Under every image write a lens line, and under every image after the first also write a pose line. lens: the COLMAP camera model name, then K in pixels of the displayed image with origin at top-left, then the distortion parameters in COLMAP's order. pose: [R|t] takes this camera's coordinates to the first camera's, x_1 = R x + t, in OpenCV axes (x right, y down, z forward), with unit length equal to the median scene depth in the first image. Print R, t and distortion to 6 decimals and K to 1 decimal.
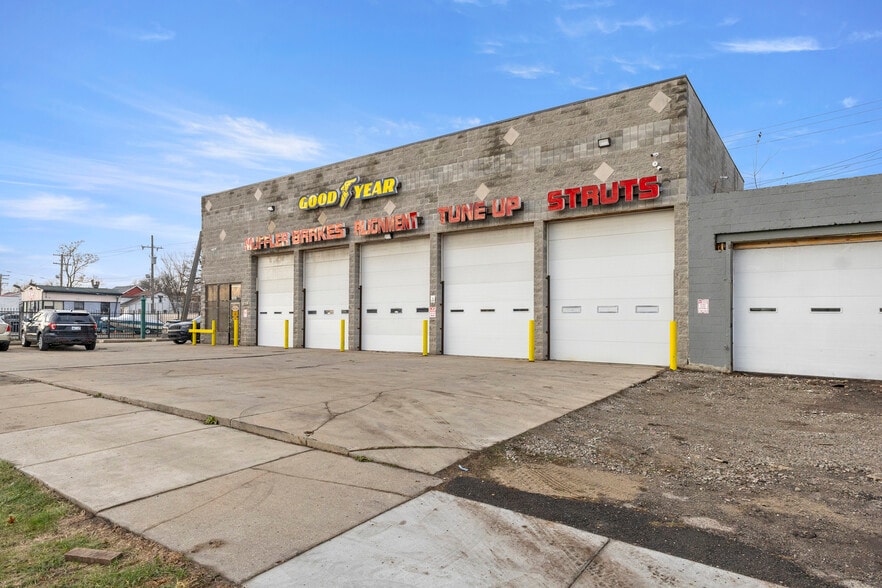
lens RADIAL K [[514.9, 0, 437.7], [0, 514.9, 310.4], [0, 0, 1]] dist [0.006059, -0.004460]
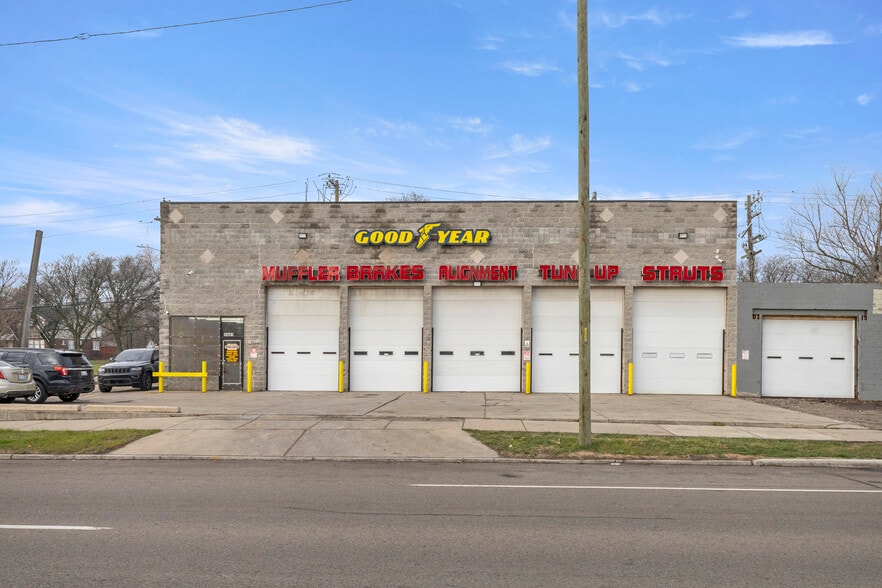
lens RADIAL K [[772.0, 0, 456.0], [0, 772.0, 345.2], [0, 0, 1]] dist [0.005767, -0.013603]
pose [[0.838639, 0.004618, 0.544668, -0.989719], [-0.014852, 0.999786, 0.014391, -0.038349], [-0.544485, -0.020158, 0.838528, -0.313669]]
